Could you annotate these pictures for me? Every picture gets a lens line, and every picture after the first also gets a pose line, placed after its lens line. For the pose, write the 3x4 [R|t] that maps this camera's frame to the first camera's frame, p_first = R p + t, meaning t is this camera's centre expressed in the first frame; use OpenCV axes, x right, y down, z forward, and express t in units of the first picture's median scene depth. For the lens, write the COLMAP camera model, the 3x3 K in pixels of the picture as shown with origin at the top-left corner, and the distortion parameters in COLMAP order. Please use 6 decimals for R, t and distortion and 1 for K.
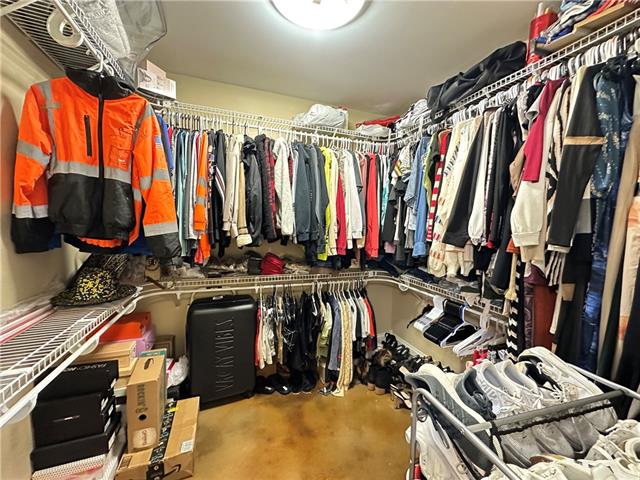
lens RADIAL K [[253.6, 0, 321.1], [0, 253.6, 243.9], [0, 0, 1]] dist [-0.000041, 0.000411]
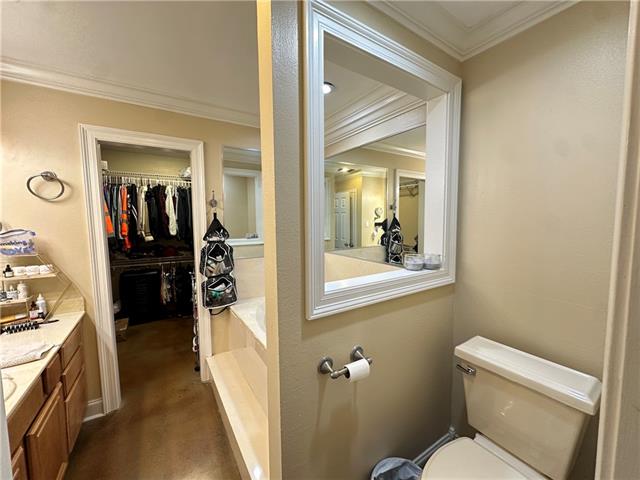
lens RADIAL K [[253.6, 0, 320.3], [0, 253.6, 239.0], [0, 0, 1]] dist [-0.000041, 0.000411]
pose [[0.977684, -0.050305, 0.203969, 0.587861], [0.052151, 0.998632, -0.003681, 0.062825], [-0.203505, 0.014236, 0.978970, -1.204164]]
